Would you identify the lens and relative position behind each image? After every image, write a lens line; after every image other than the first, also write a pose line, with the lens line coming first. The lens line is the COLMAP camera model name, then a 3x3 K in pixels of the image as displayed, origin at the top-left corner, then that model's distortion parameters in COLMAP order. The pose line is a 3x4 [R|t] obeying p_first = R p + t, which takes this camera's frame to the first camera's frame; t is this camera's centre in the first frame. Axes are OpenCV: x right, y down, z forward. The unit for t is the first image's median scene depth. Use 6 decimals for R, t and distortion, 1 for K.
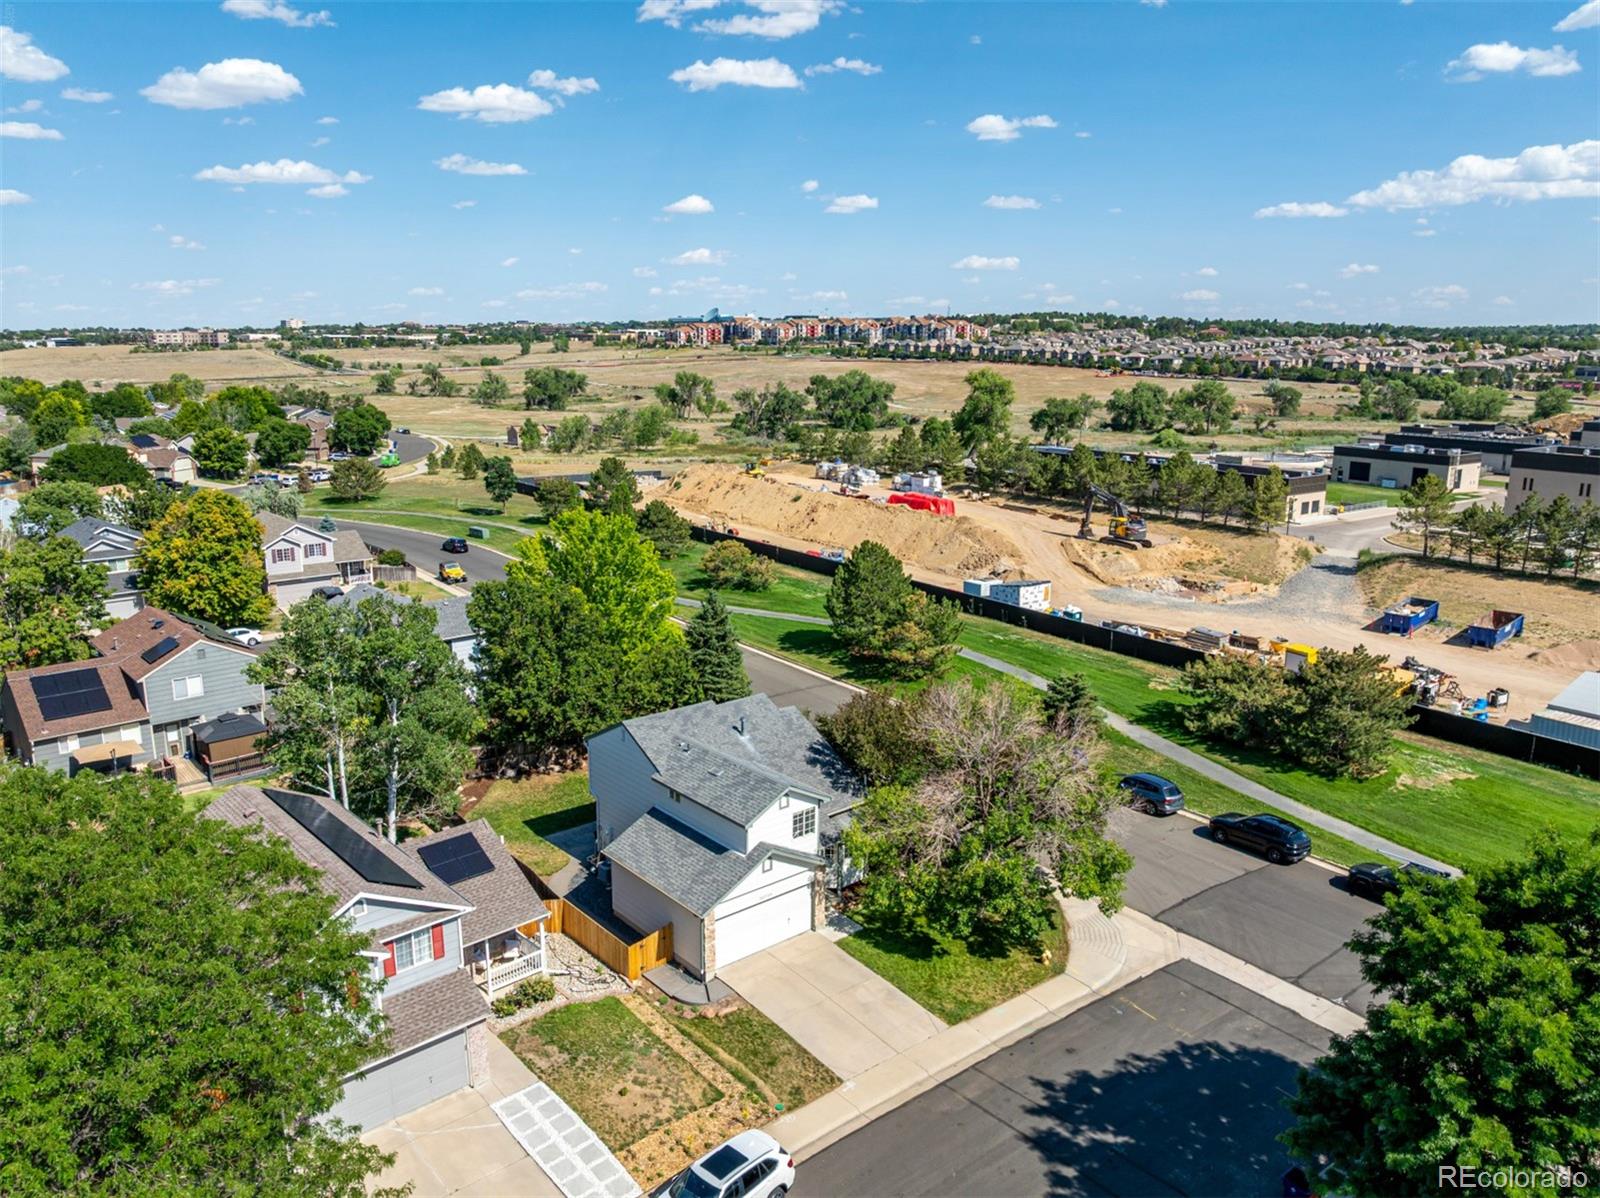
lens RADIAL K [[1122.9, 0, 799.5], [0, 1122.9, 609.7], [0, 0, 1]] dist [-0.051789, 0.022711]
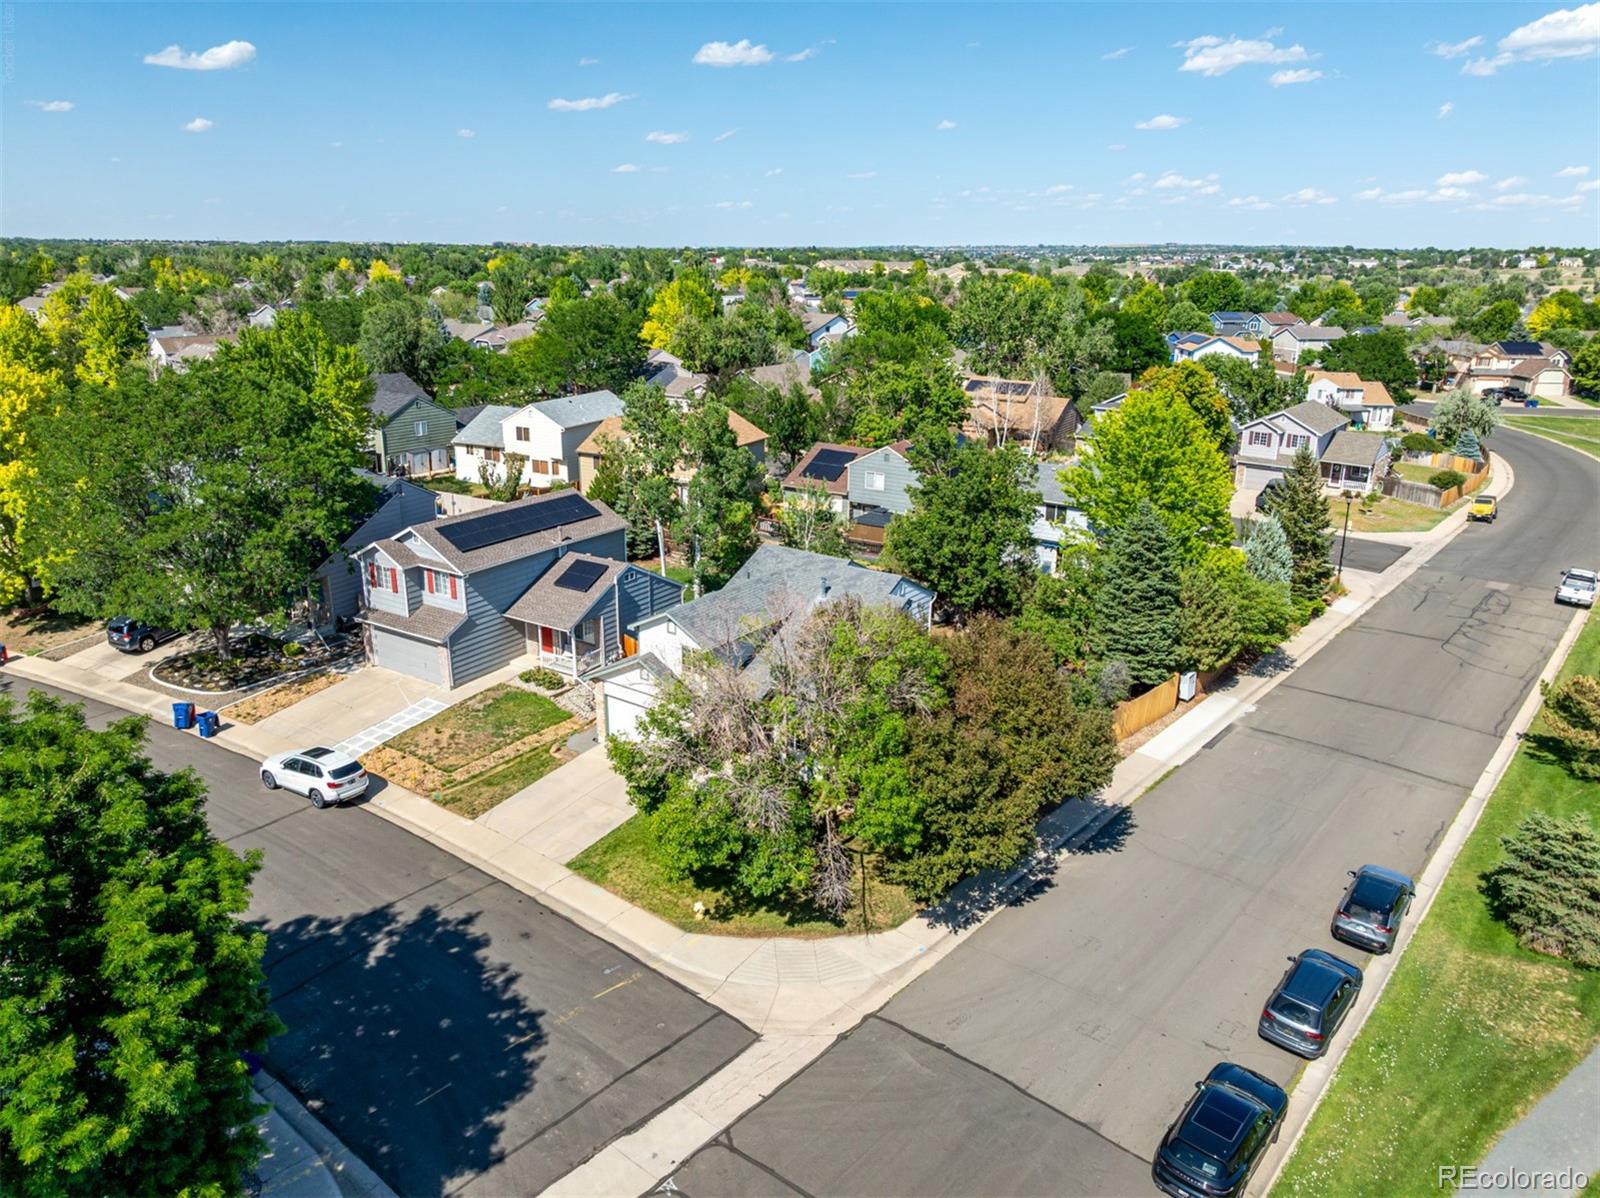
lens RADIAL K [[1122.9, 0, 805.3], [0, 1122.9, 607.2], [0, 0, 1]] dist [-0.051789, 0.022711]
pose [[0.236277, 0.295576, -0.925639, 0.482653], [-0.233306, 0.942002, 0.241248, -0.061896], [0.943261, 0.158956, 0.291533, 0.406367]]
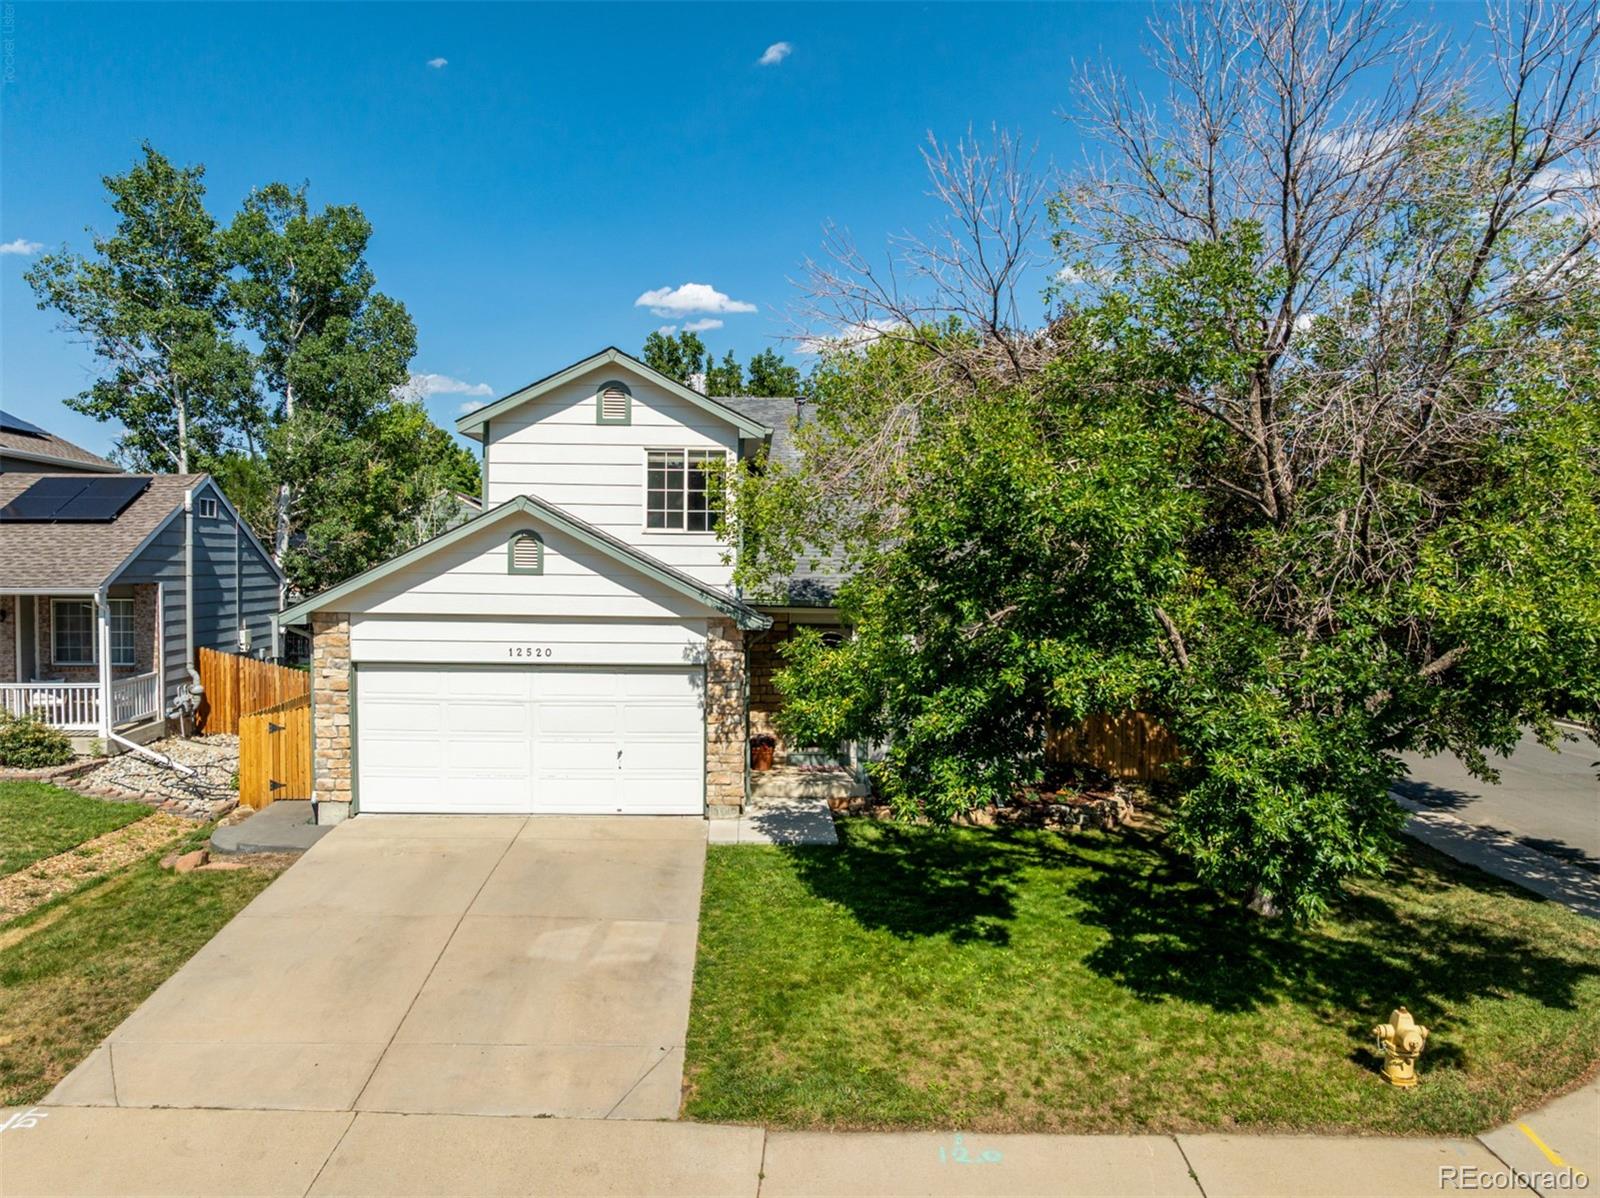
lens RADIAL K [[1122.9, 0, 800.7], [0, 1122.9, 607.4], [0, 0, 1]] dist [-0.051789, 0.022711]
pose [[0.783212, 0.019831, -0.621438, 0.133232], [-0.143258, 0.978355, -0.149330, 0.141543], [0.605026, 0.205983, 0.769100, 0.383605]]
